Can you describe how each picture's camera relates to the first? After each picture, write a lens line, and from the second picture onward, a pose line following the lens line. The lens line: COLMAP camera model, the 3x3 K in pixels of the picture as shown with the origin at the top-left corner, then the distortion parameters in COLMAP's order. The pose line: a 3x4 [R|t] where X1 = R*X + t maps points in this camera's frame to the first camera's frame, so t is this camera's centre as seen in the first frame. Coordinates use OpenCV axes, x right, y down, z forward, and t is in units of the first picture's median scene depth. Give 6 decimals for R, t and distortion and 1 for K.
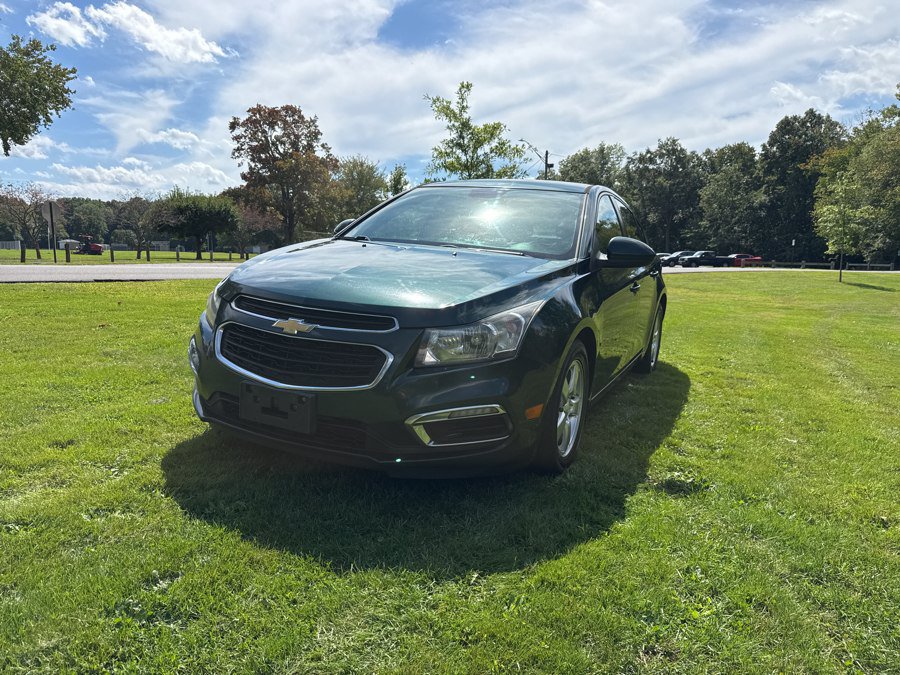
lens RADIAL K [[636.1, 0, 450.0], [0, 636.1, 335.2], [0, 0, 1]] dist [0.017359, -0.024093]
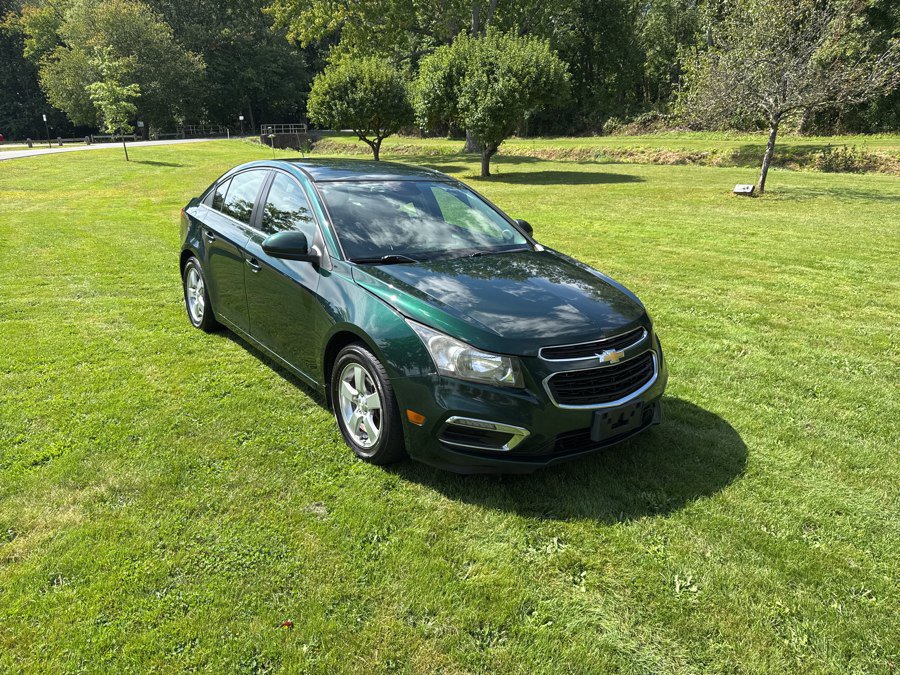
lens RADIAL K [[636.1, 0, 453.9], [0, 636.1, 326.1], [0, 0, 1]] dist [0.017359, -0.024093]
pose [[0.452847, -0.300864, 0.839292, -0.492220], [0.139047, 0.953658, 0.266837, -0.155512], [-0.880679, -0.004135, 0.473696, 0.232573]]
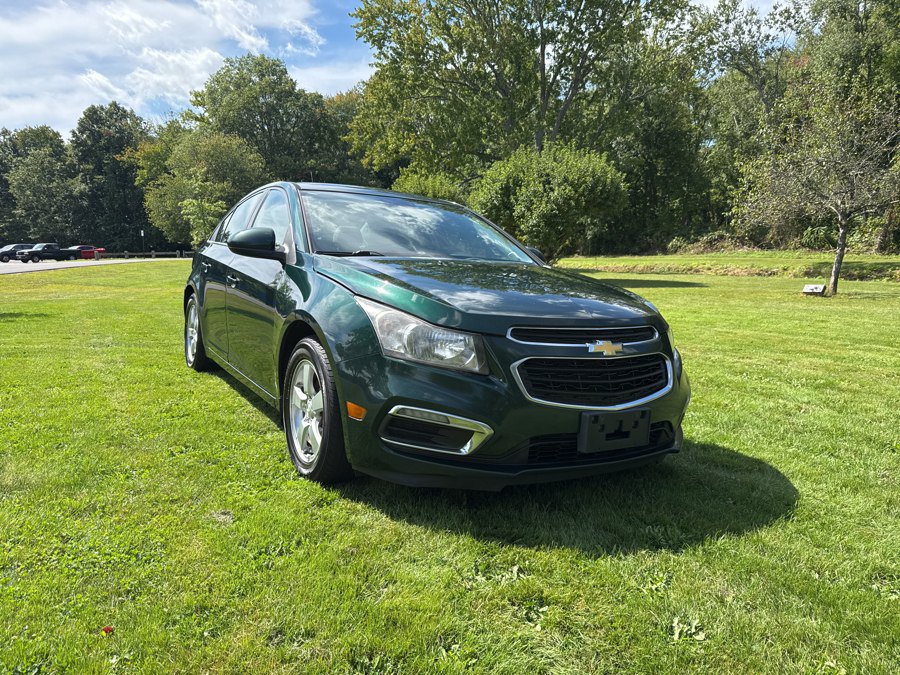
lens RADIAL K [[636.1, 0, 449.3], [0, 636.1, 325.5], [0, 0, 1]] dist [0.017359, -0.024093]
pose [[0.550414, -0.129133, 0.824845, -0.417410], [0.128032, 0.989335, 0.069450, -0.052475], [-0.825016, 0.067380, 0.561078, 0.217901]]
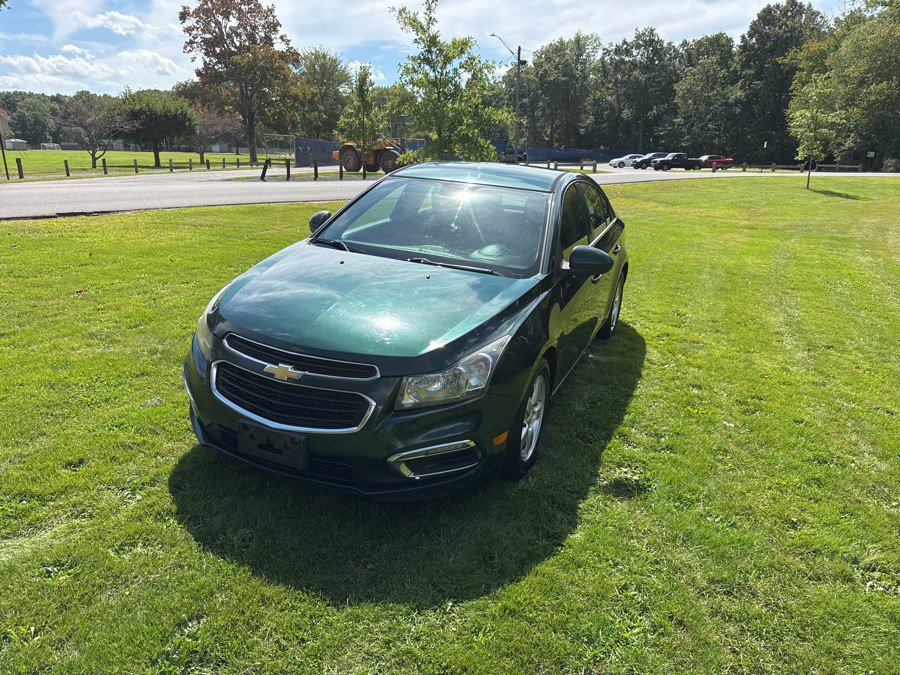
lens RADIAL K [[636.1, 0, 446.1], [0, 636.1, 333.6], [0, 0, 1]] dist [0.017359, -0.024093]
pose [[0.999147, -0.014336, 0.038739, -0.002023], [0.008232, 0.988139, 0.153339, -0.084891], [-0.040478, -0.152889, 0.987414, -0.031798]]
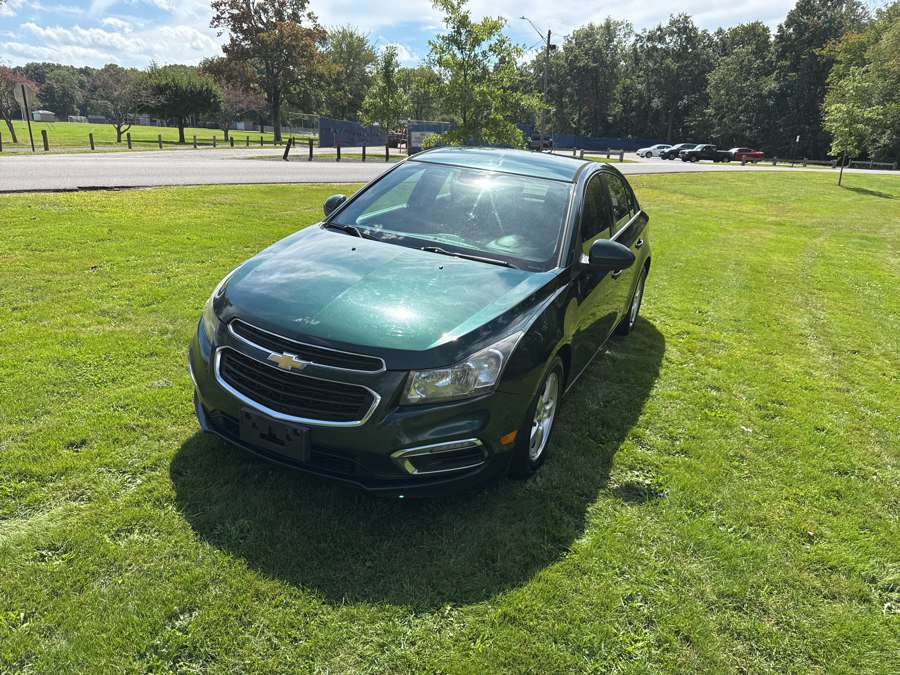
lens RADIAL K [[636.1, 0, 448.7], [0, 636.1, 337.3], [0, 0, 1]] dist [0.017359, -0.024093]
pose [[0.999650, 0.021956, 0.014773, 0.003105], [-0.024273, 0.983112, 0.181385, -0.087644], [-0.010541, -0.181680, 0.983301, -0.018002]]
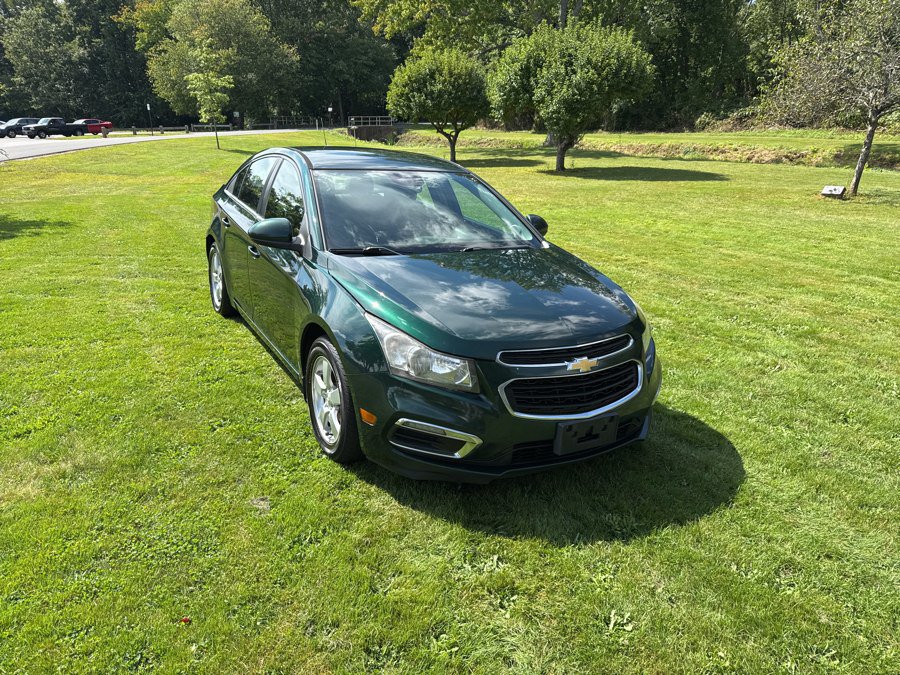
lens RADIAL K [[636.1, 0, 455.9], [0, 636.1, 330.7], [0, 0, 1]] dist [0.017359, -0.024093]
pose [[0.564841, -0.287706, 0.773421, -0.434385], [0.122646, 0.956113, 0.266095, -0.142029], [-0.816034, -0.055445, 0.575338, 0.179288]]
